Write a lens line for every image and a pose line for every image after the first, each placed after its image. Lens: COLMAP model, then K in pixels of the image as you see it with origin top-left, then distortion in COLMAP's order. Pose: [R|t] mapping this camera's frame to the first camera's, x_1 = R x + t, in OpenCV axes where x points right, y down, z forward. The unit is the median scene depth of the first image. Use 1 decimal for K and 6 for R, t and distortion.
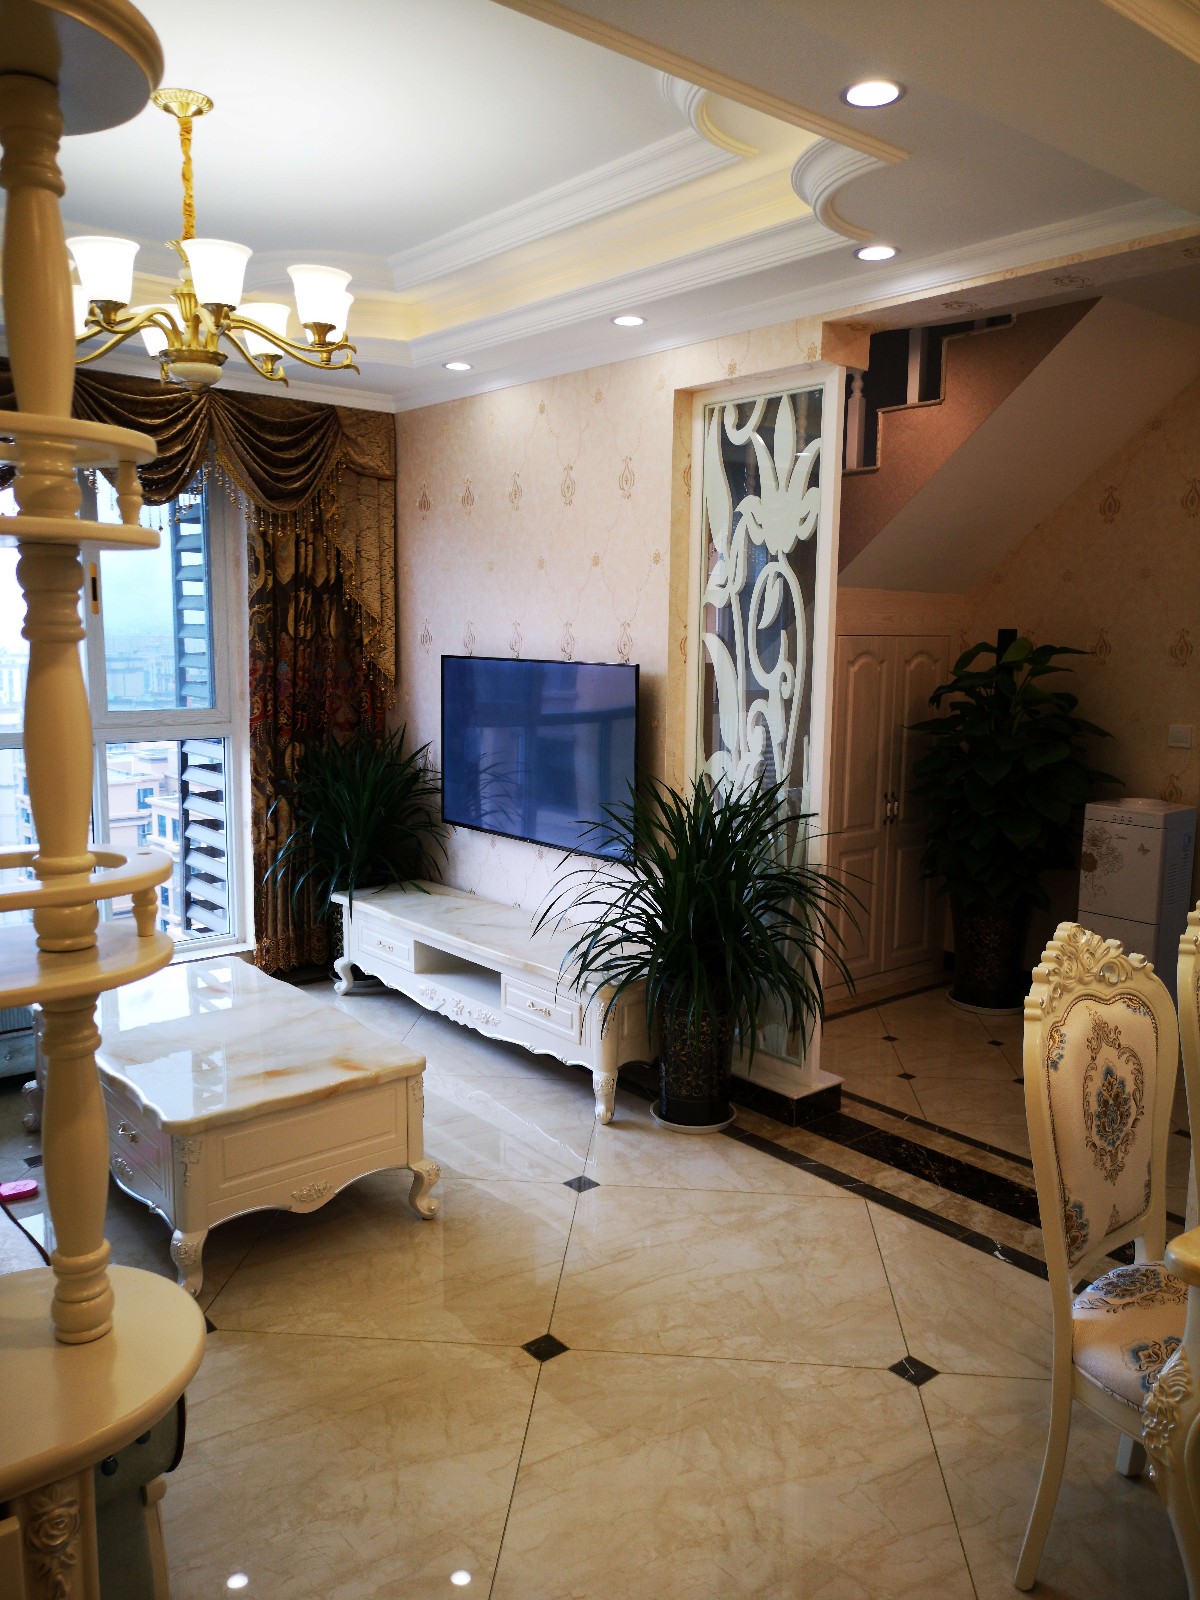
lens RADIAL K [[1226.9, 0, 599.0], [0, 1226.9, 797.2], [0, 0, 1]] dist [0.055662, -0.005214]
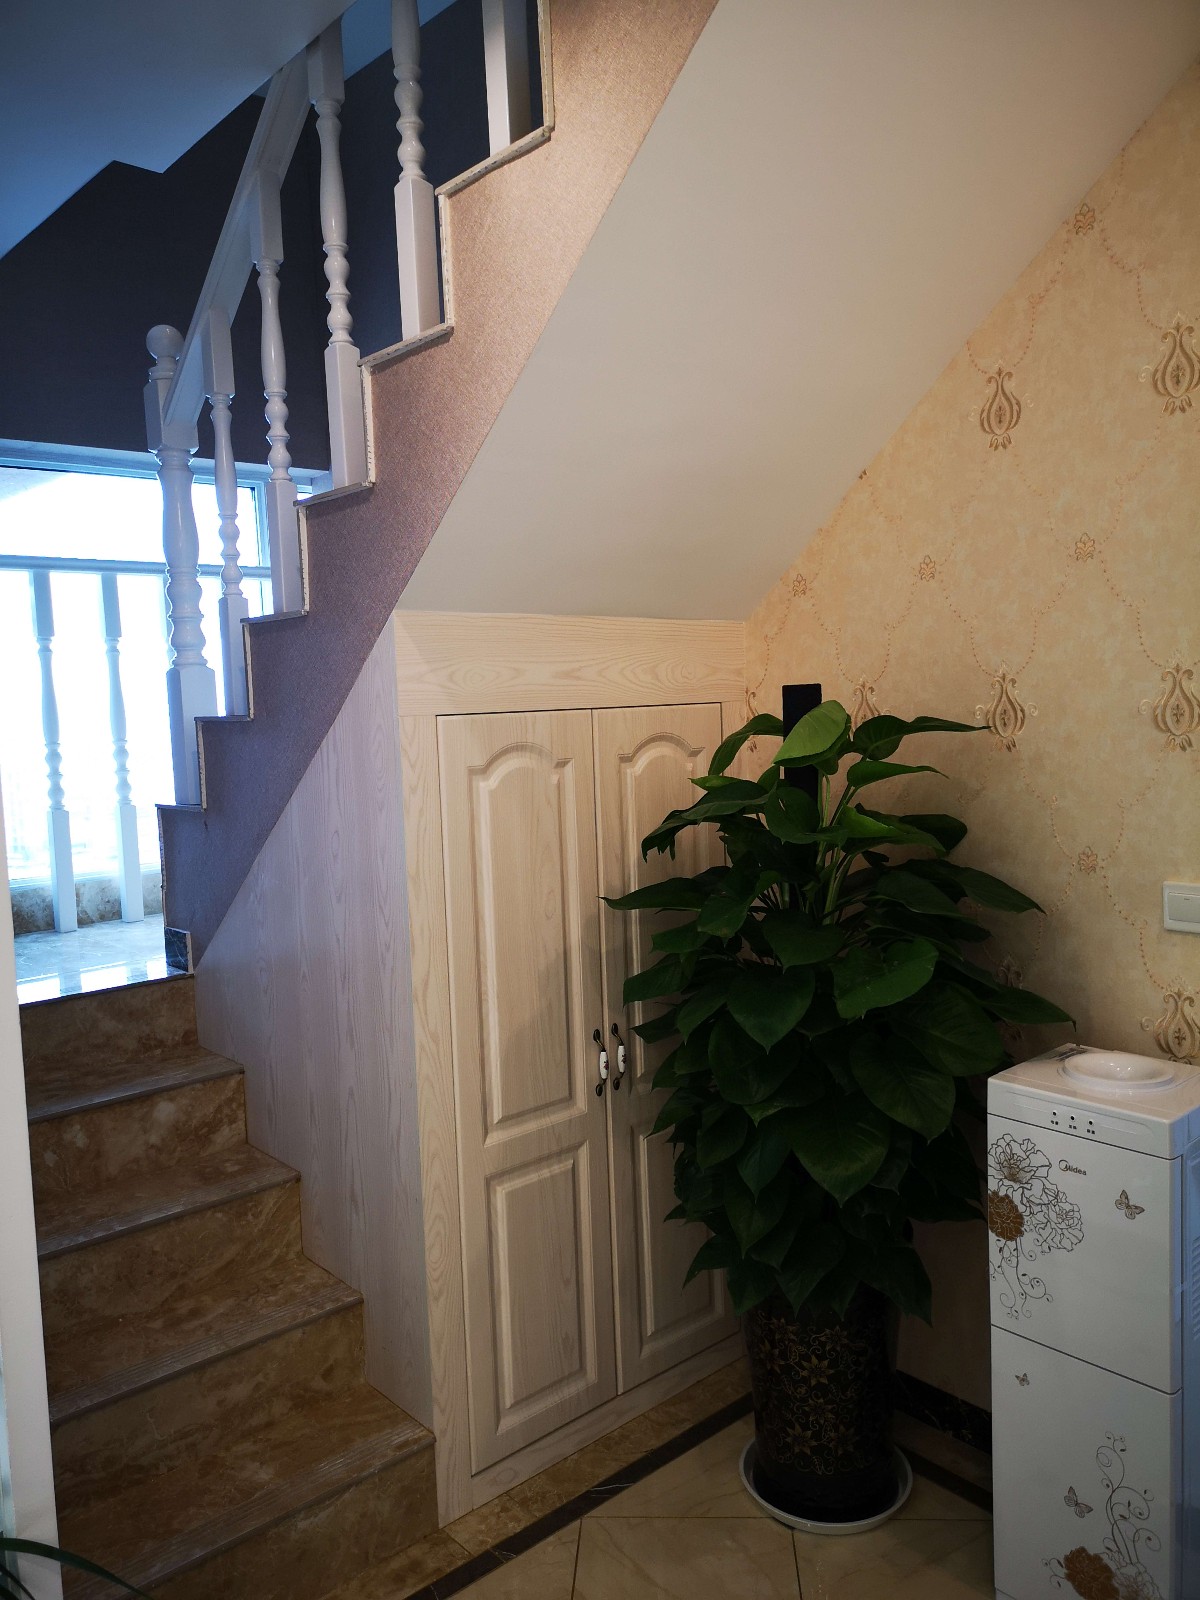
lens RADIAL K [[1226.9, 0, 602.5], [0, 1226.9, 806.3], [0, 0, 1]] dist [0.055662, -0.005214]
pose [[0.998511, -0.051790, 0.017151, 0.243711], [0.052549, 0.997498, -0.047284, -0.072115], [-0.014659, 0.048115, 0.998734, 0.537690]]
